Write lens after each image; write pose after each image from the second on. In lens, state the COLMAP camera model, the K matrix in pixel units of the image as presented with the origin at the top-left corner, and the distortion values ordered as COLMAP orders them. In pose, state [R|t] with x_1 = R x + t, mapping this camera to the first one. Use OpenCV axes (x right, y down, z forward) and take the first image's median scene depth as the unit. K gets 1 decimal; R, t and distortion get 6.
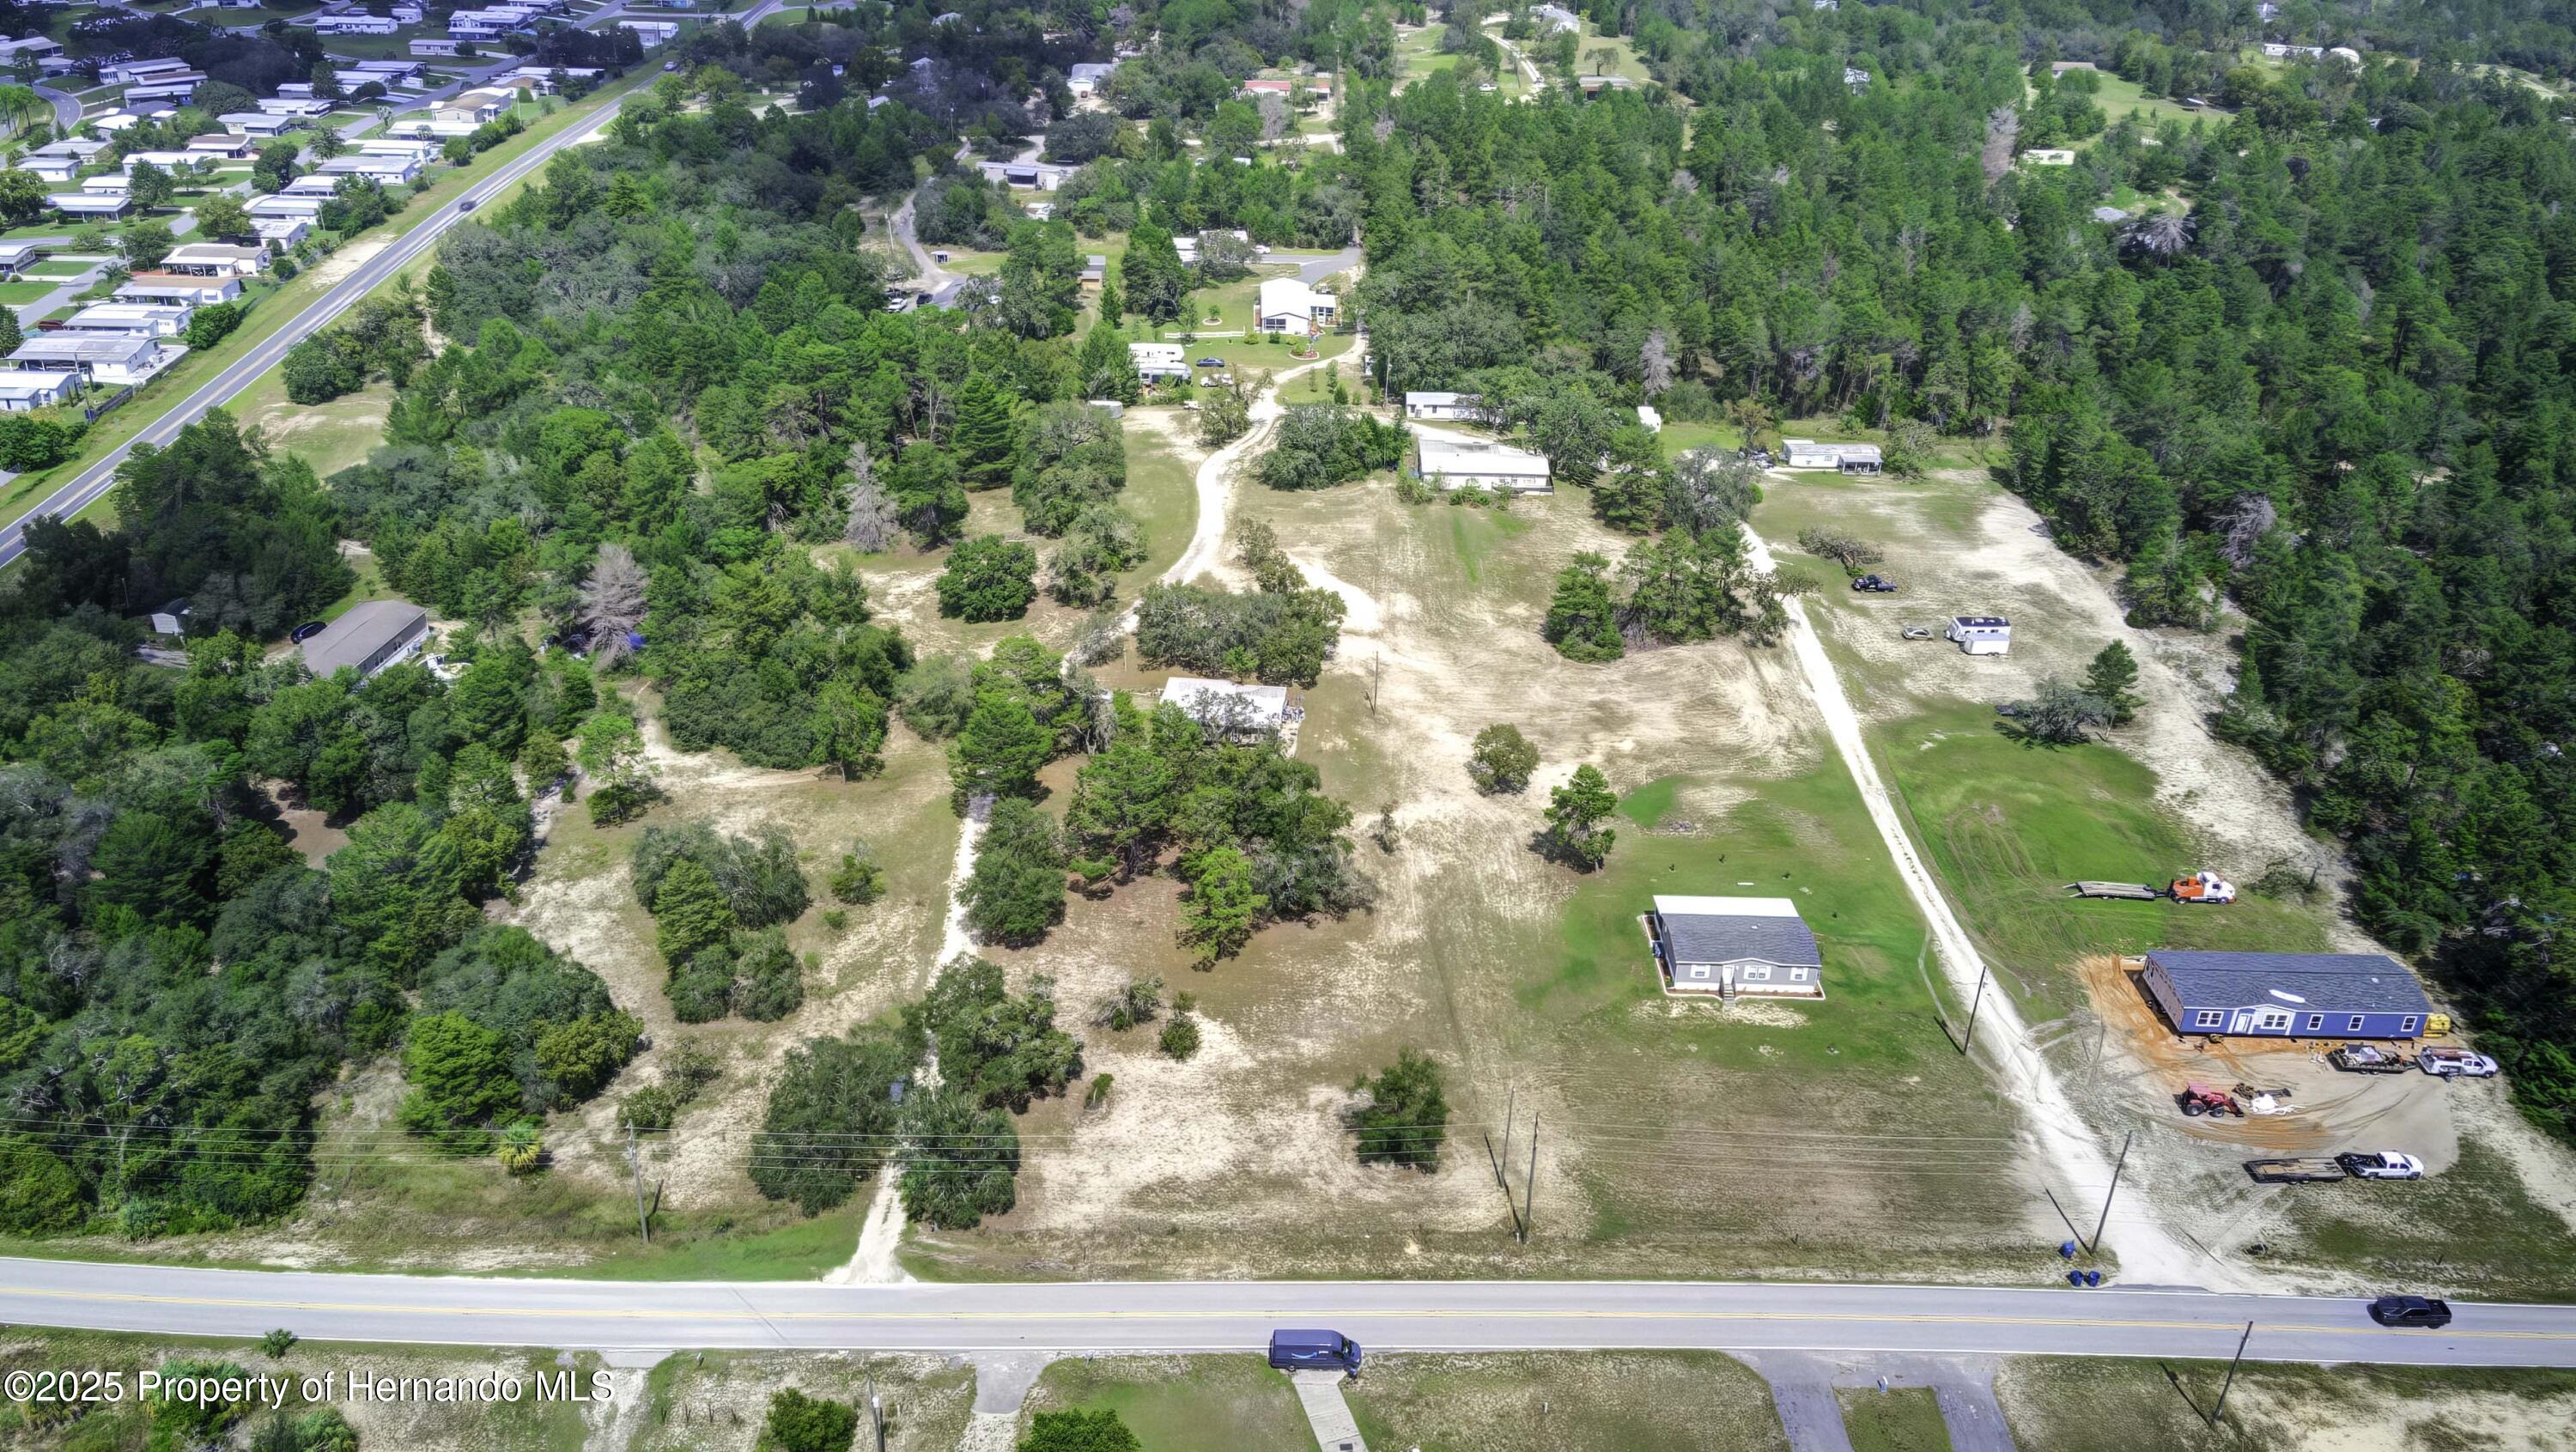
lens RADIAL K [[1995.8, 0, 1288.4], [0, 1995.8, 695.5], [0, 0, 1]] dist [0.133843, -0.210563]
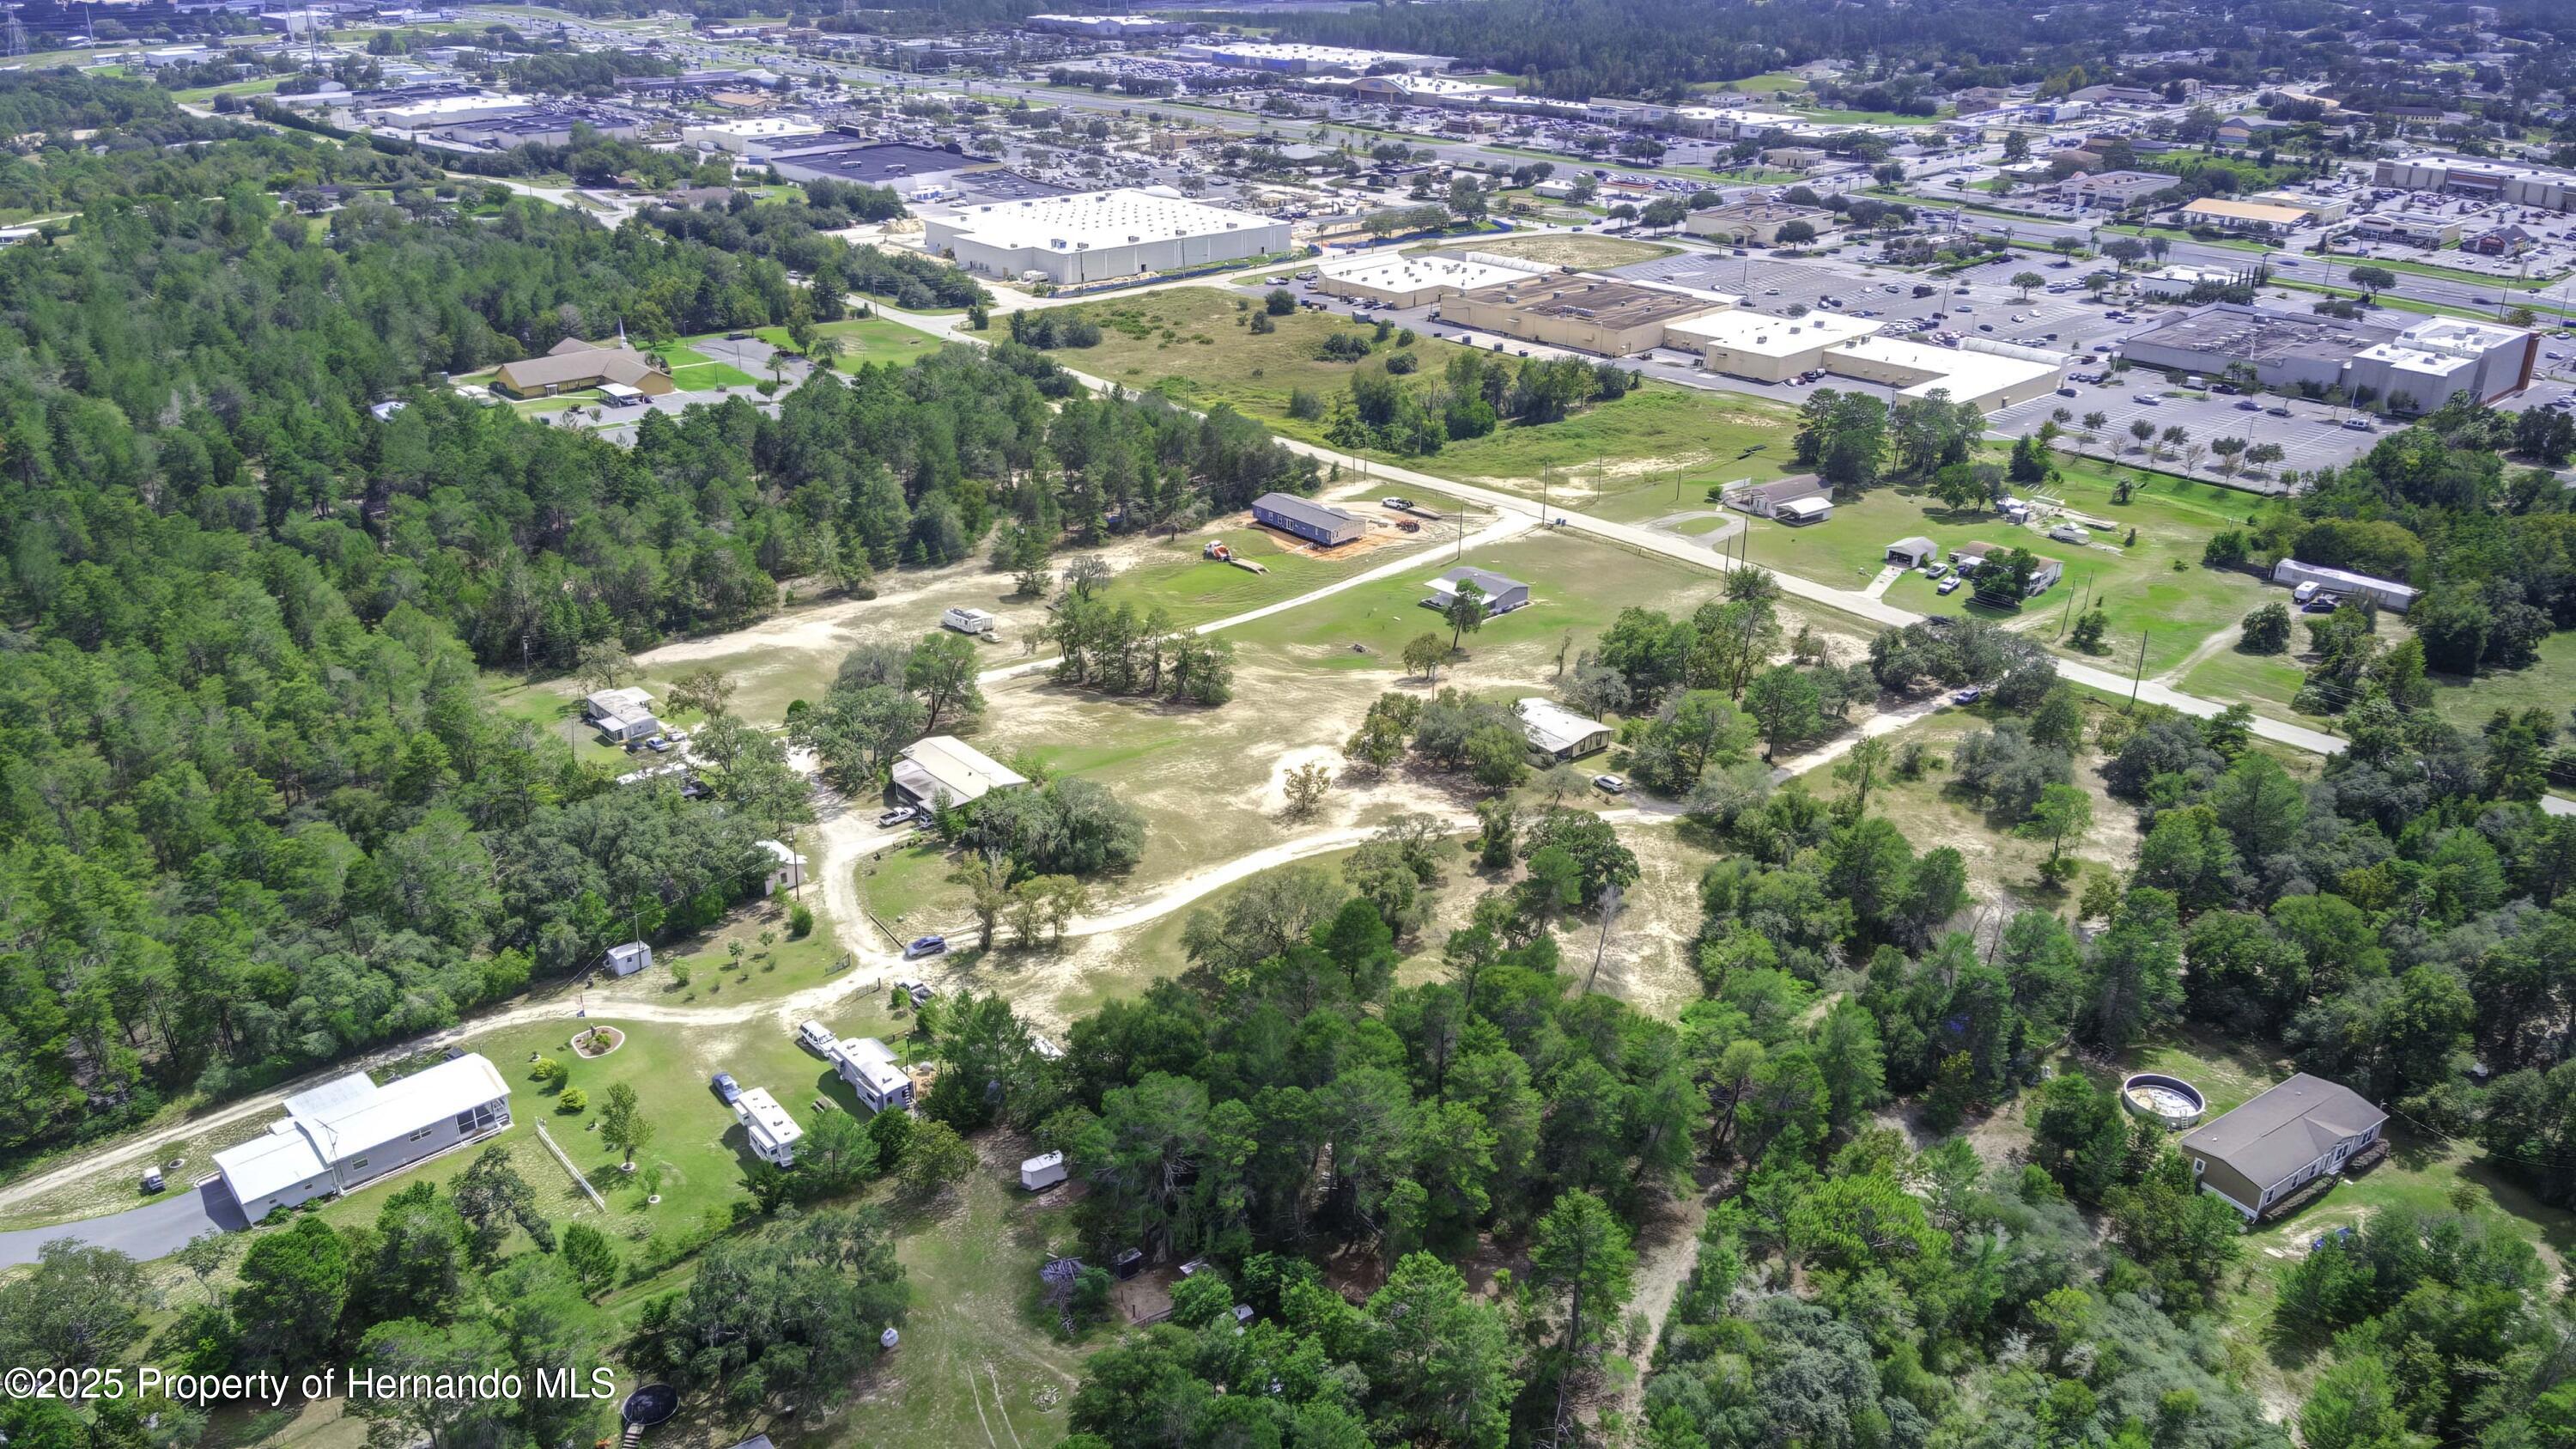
lens RADIAL K [[1819.6, 0, 1283.6], [0, 1819.6, 761.3], [0, 0, 1]] dist [0.180571, -0.357064]
pose [[-0.660951, -0.342253, 0.667838, -0.627228], [0.326673, 0.669971, 0.666651, -0.718007], [-0.675595, 0.658788, -0.331013, 1.389904]]
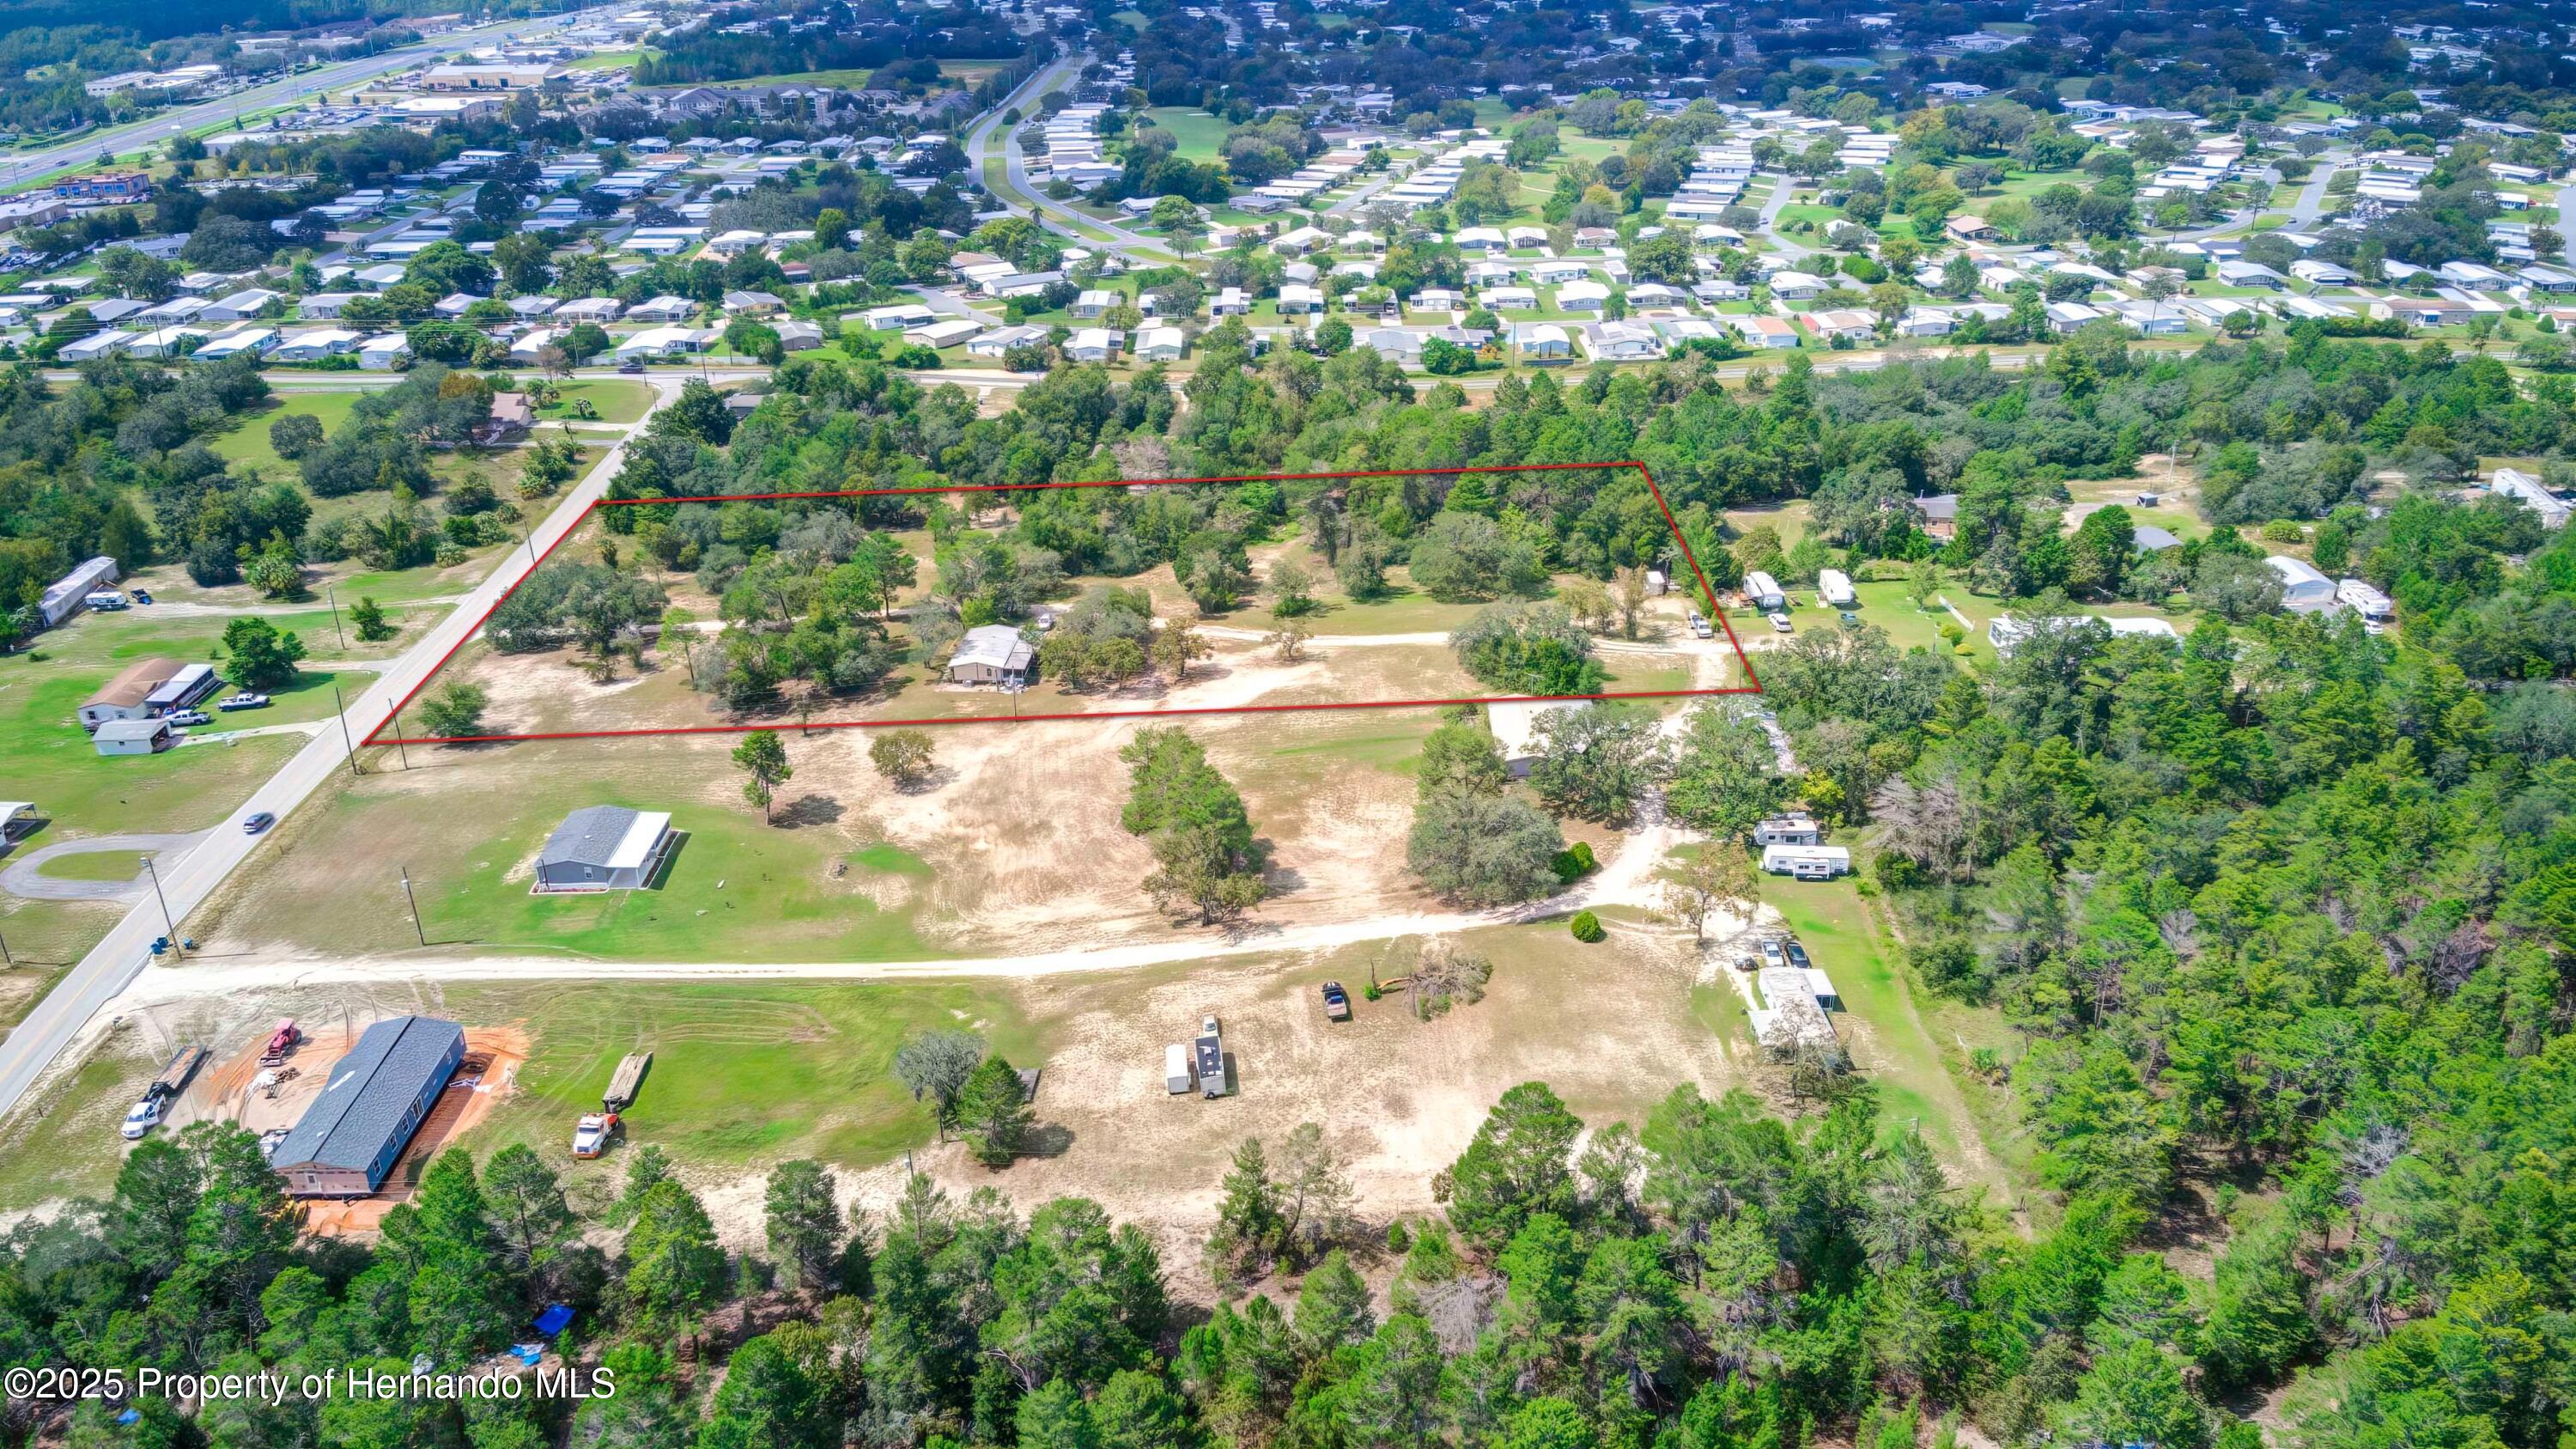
lens RADIAL K [[1860.4, 0, 1288.0], [0, 1860.4, 724.5], [0, 0, 1]] dist [0.131736, -0.221911]
pose [[0.008598, 0.403272, -0.915040, 0.999127], [-0.446763, 0.820214, 0.357283, -0.430701], [0.894611, 0.405734, 0.187219, 0.898927]]
